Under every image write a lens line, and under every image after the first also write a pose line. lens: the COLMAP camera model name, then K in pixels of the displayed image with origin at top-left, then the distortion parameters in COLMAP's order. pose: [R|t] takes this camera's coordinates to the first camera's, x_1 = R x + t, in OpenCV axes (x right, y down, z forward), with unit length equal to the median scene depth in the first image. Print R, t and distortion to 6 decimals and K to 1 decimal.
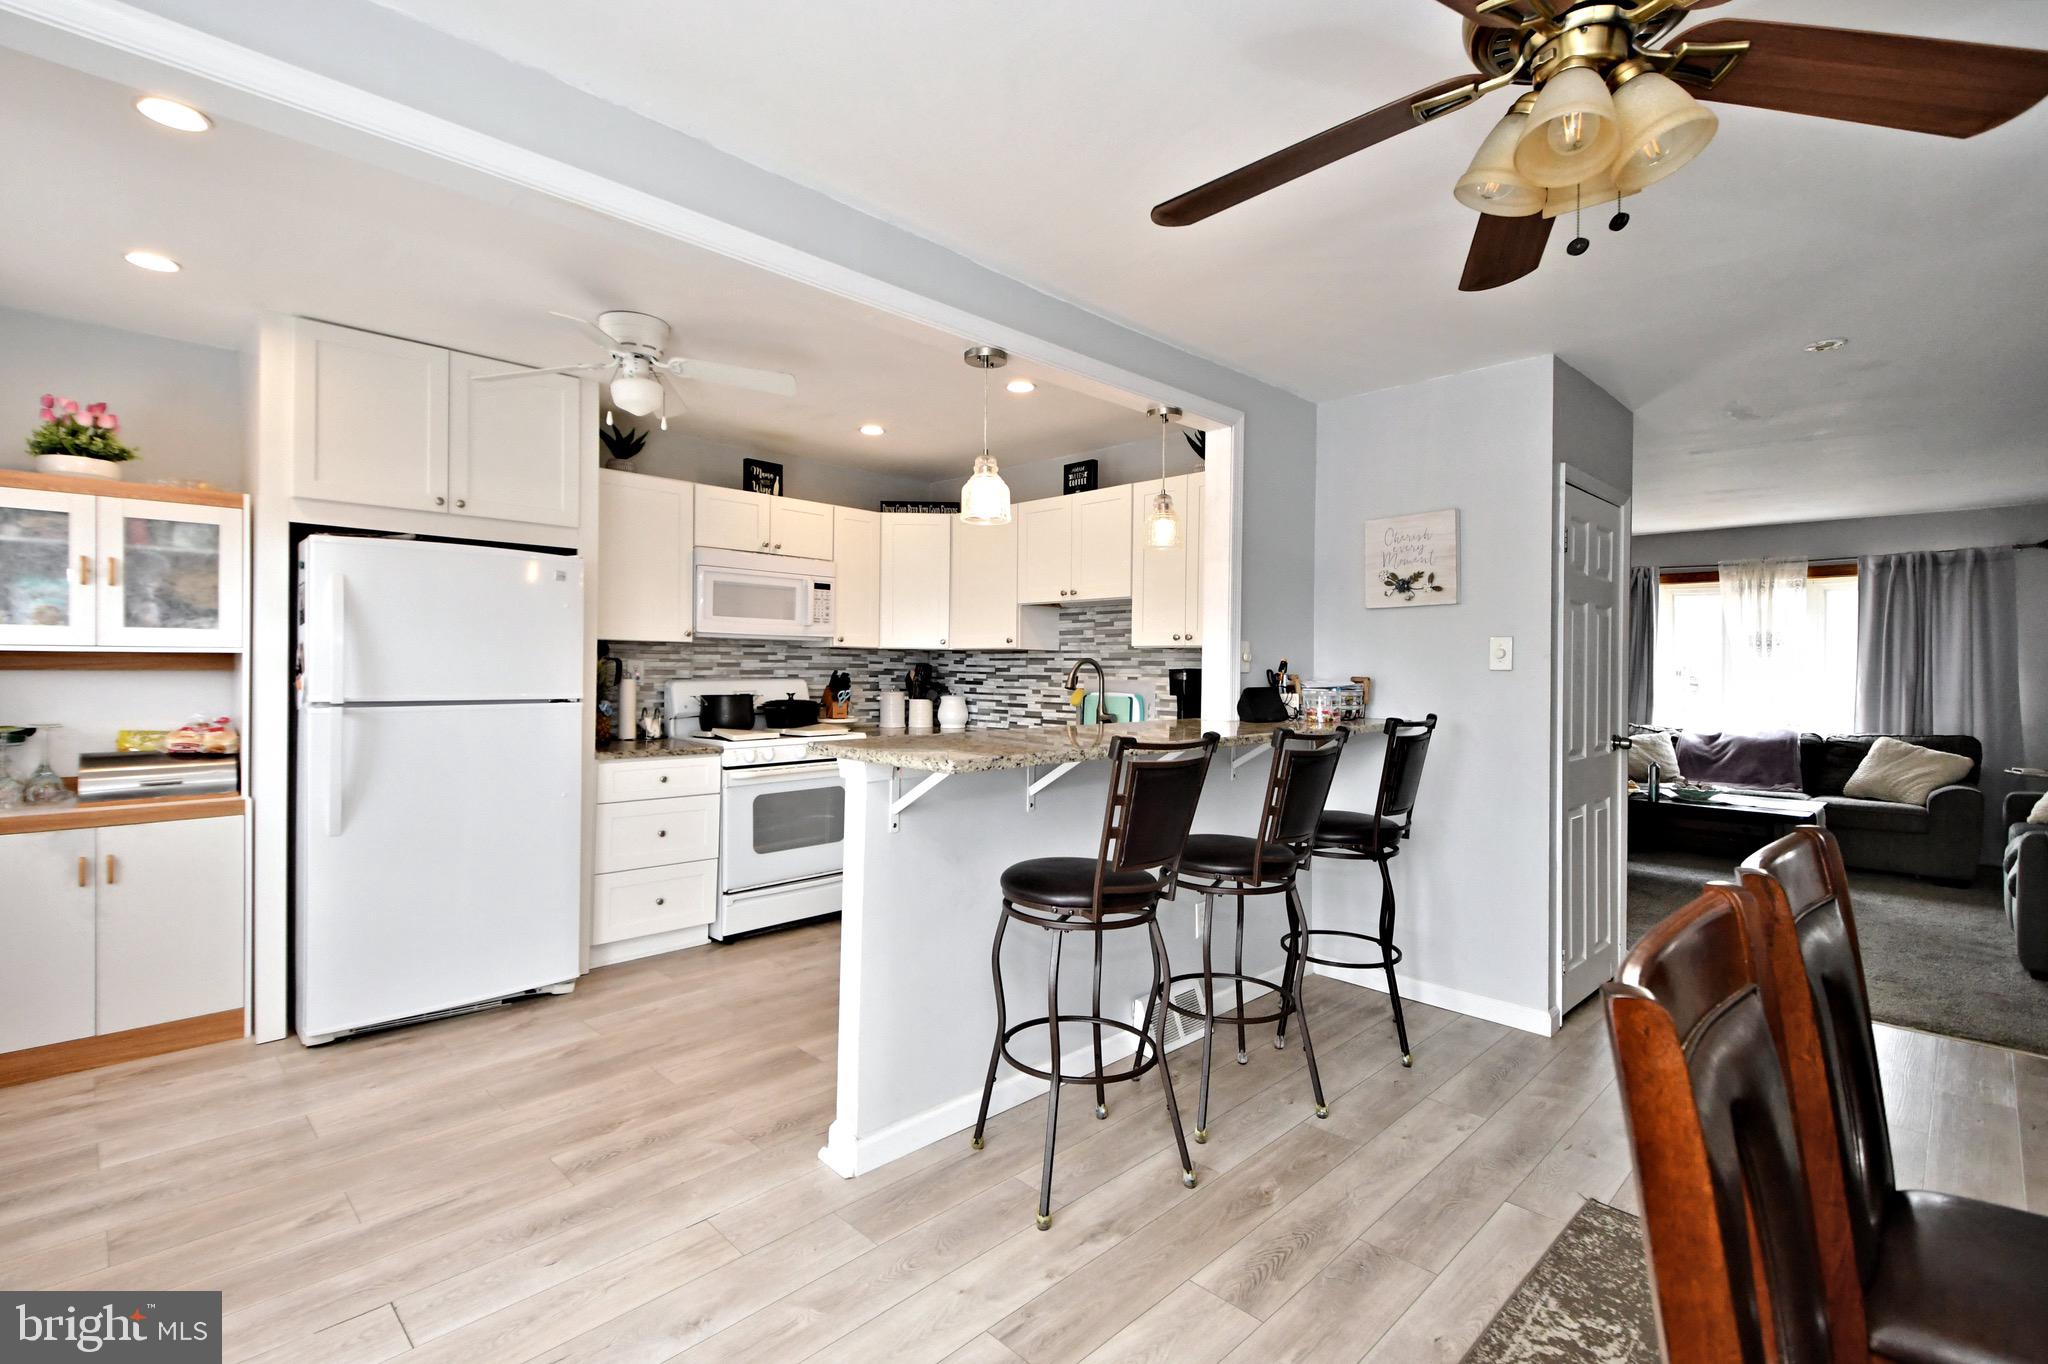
lens RADIAL K [[938.1, 0, 1072.3], [0, 938.1, 666.1], [0, 0, 1]] dist [0.001441, 0.000607]
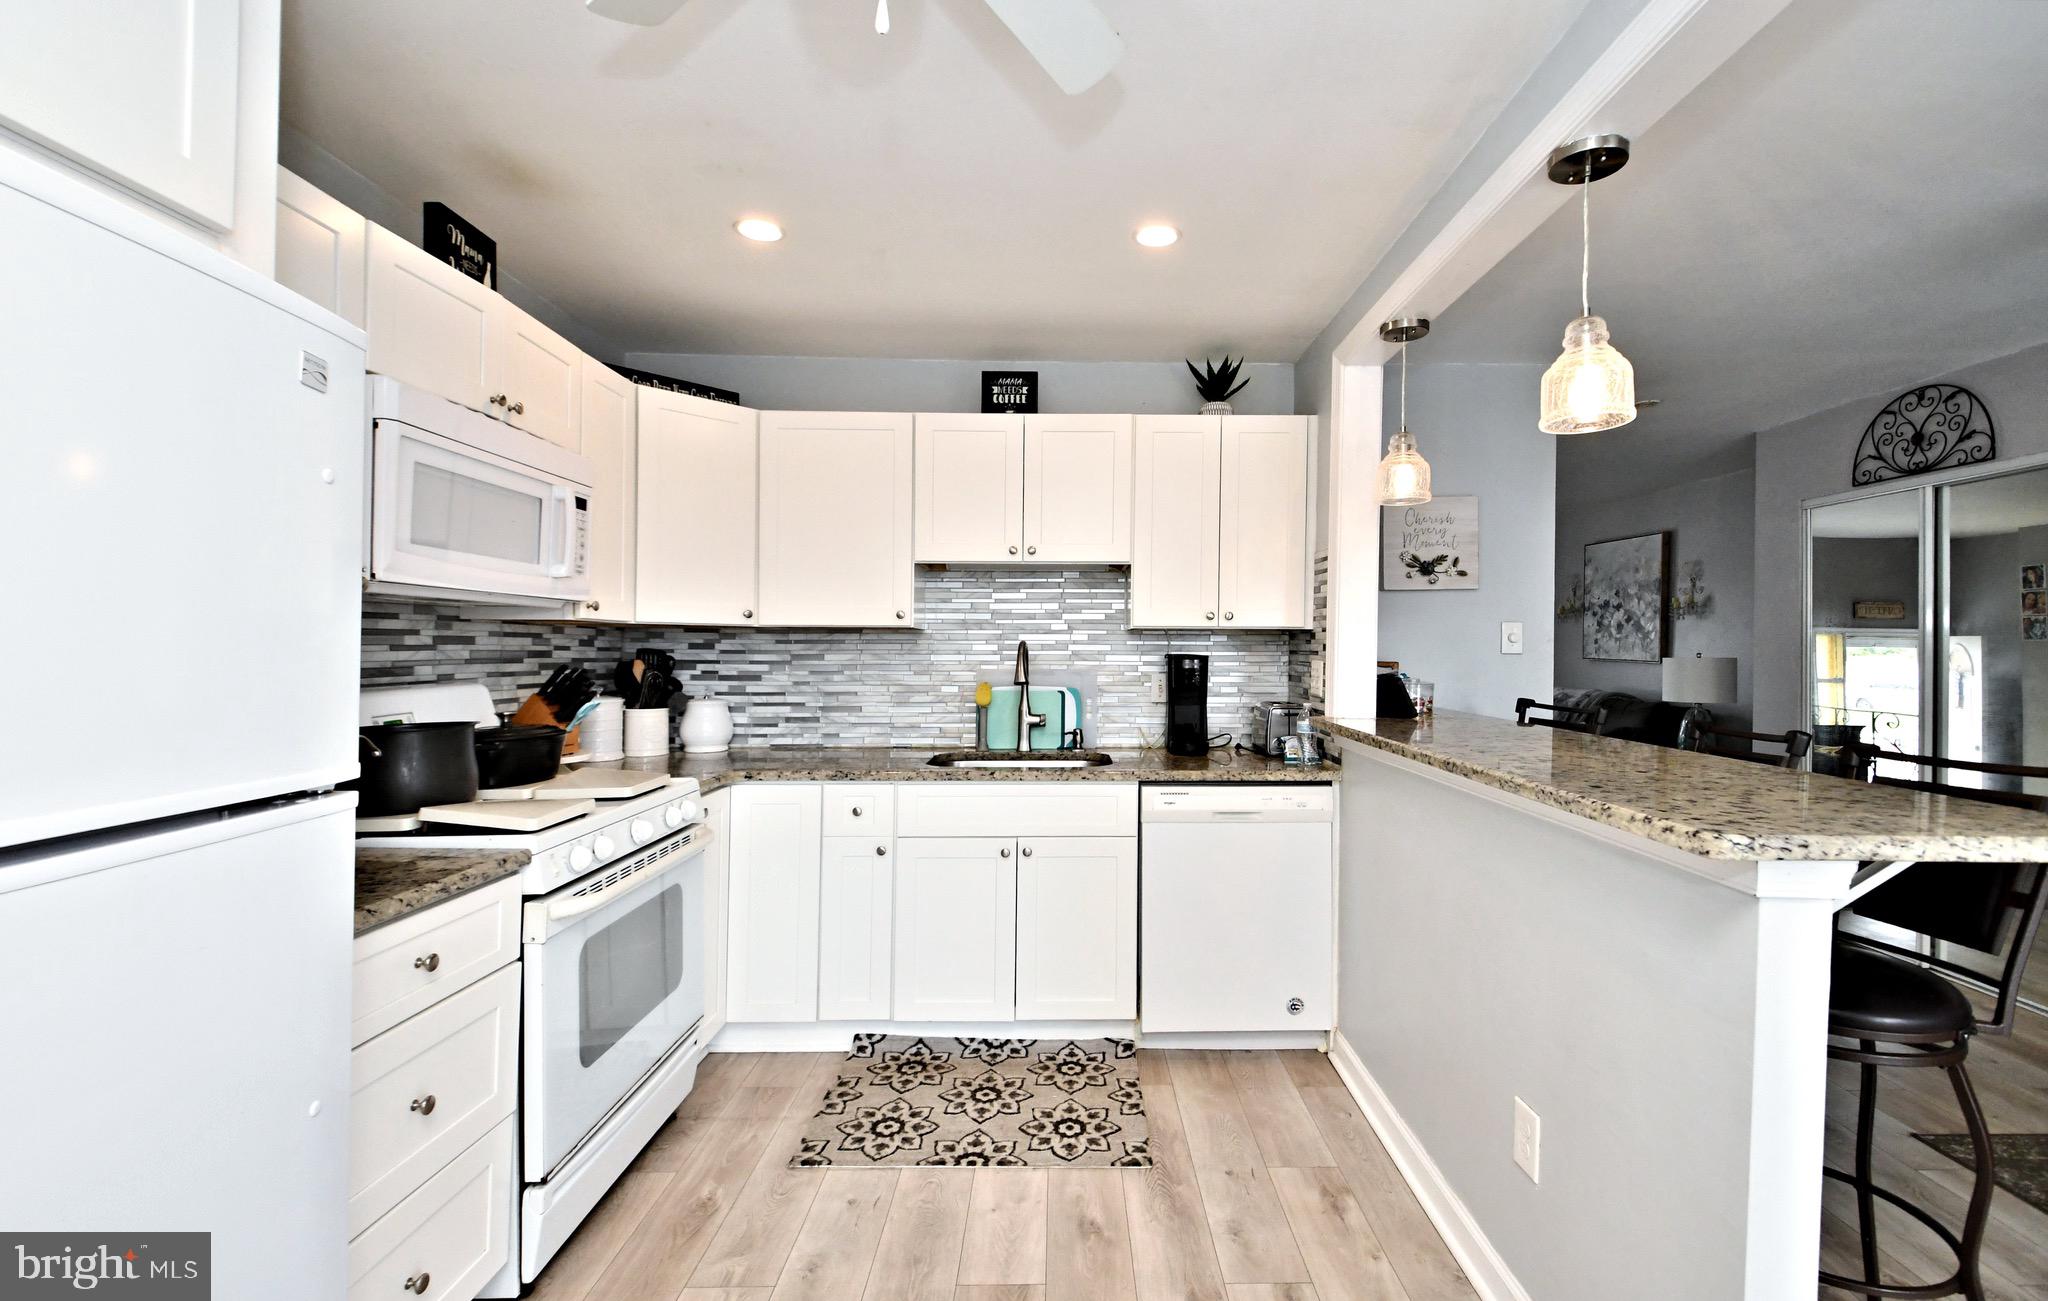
lens RADIAL K [[859.1, 0, 1078.9], [0, 859.1, 652.7], [0, 0, 1]] dist [0.028386, -0.019511]
pose [[0.714573, -0.011408, 0.699468, -0.419258], [0.002175, 0.999898, 0.014086, -0.008857], [-0.699558, -0.008544, 0.714525, 0.479731]]
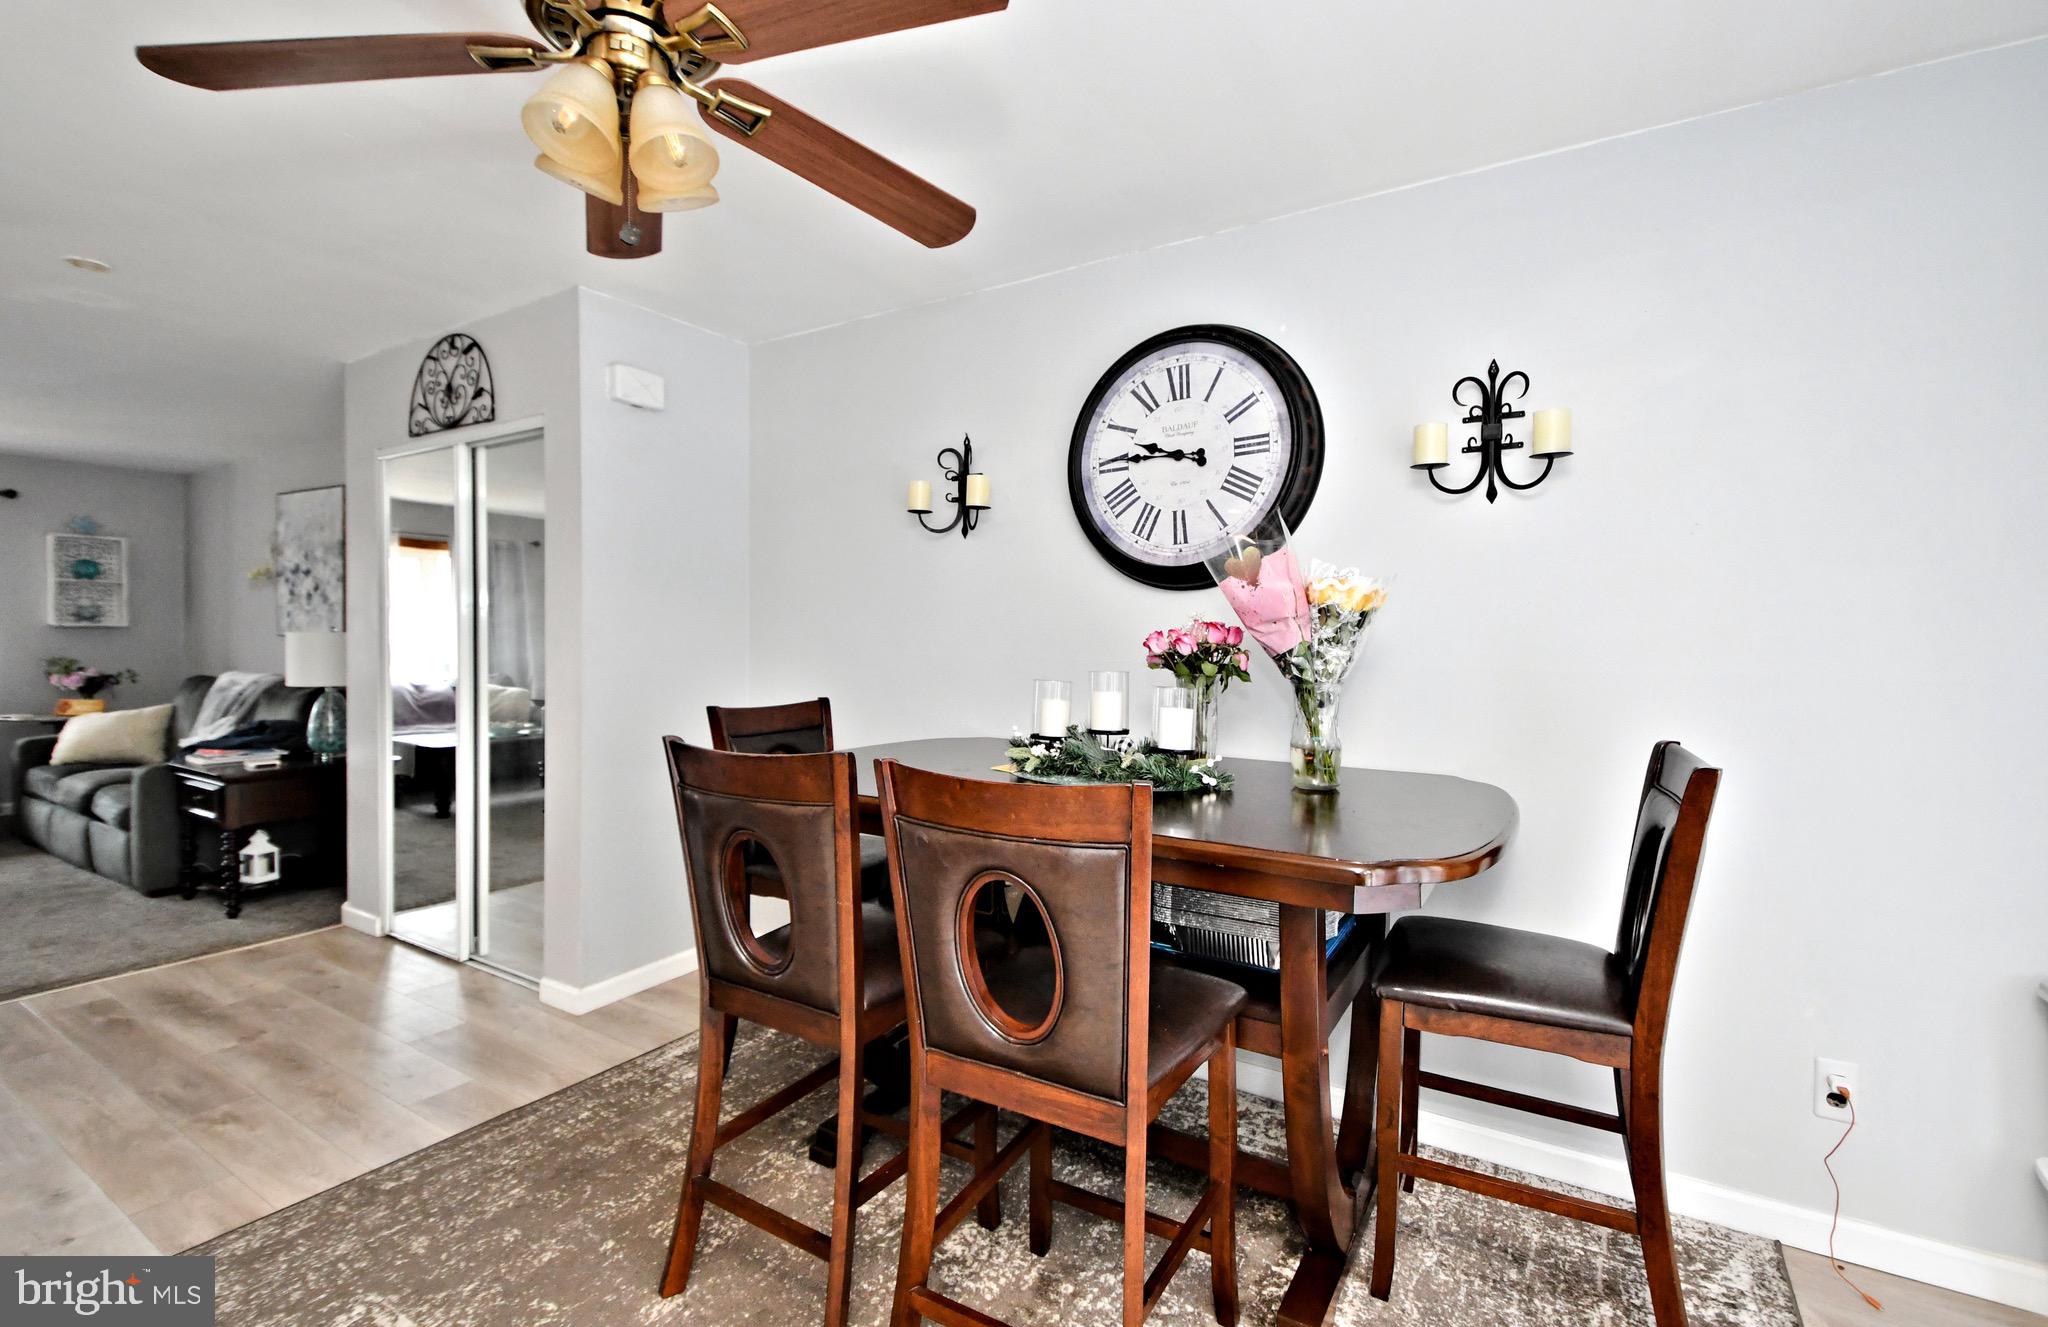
lens RADIAL K [[893.6, 0, 997.3], [0, 893.6, 670.5], [0, 0, 1]] dist [0.011535, -0.000186]
pose [[-0.204597, -0.044800, 0.977821, -0.166538], [-0.015432, 0.998976, 0.042540, 0.003299], [-0.978725, -0.006387, -0.205078, 0.224854]]
